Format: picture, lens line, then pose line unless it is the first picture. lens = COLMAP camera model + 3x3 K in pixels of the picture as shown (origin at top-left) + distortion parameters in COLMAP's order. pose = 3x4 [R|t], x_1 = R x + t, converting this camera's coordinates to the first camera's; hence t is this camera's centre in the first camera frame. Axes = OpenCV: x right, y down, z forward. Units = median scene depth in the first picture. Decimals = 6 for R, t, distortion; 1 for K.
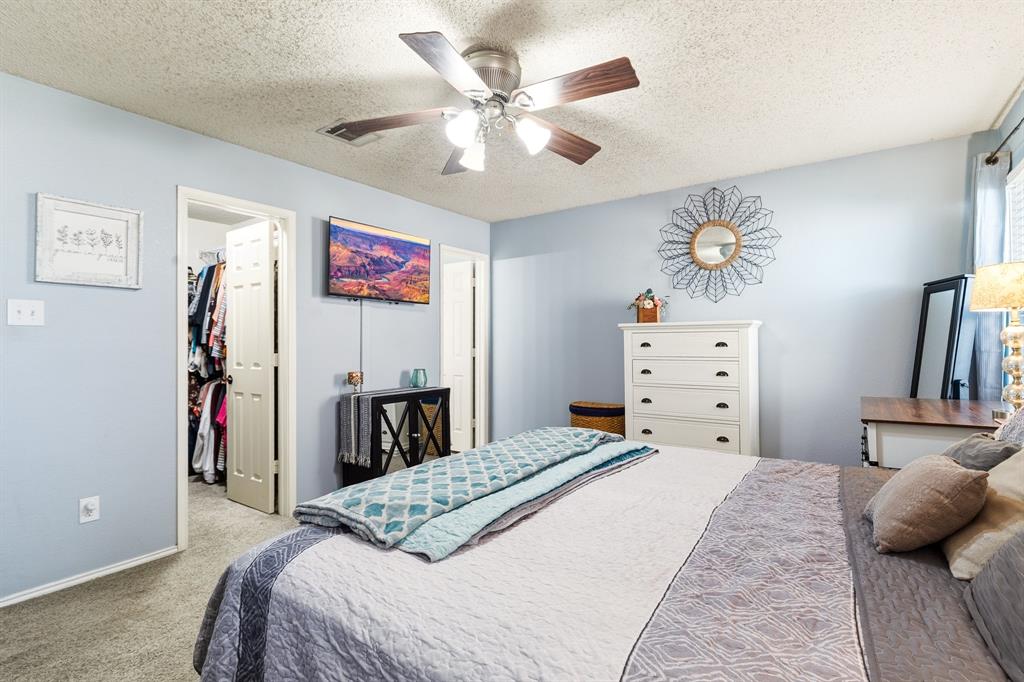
lens RADIAL K [[475.5, 0, 512.1], [0, 475.5, 342.1], [0, 0, 1]] dist [0.001697, -0.002620]
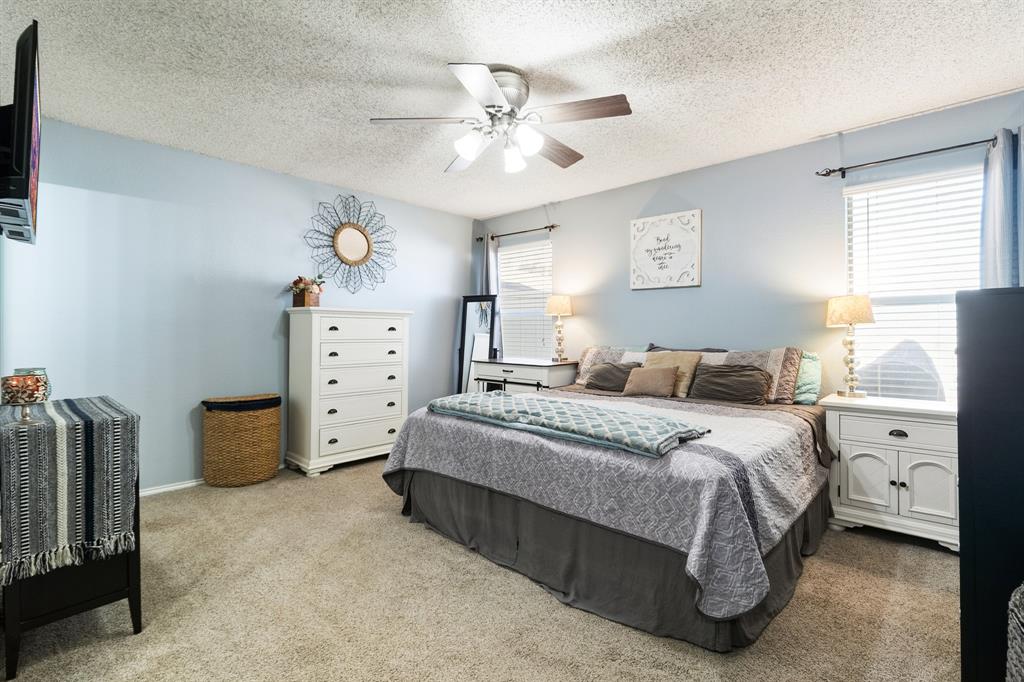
lens RADIAL K [[475.5, 0, 512.0], [0, 475.5, 337.7], [0, 0, 1]] dist [0.001697, -0.002620]
pose [[0.154090, -0.001538, 0.988056, -0.684978], [-0.003013, 0.999993, 0.002027, 0.022183], [-0.988052, -0.003290, 0.154084, 0.442203]]
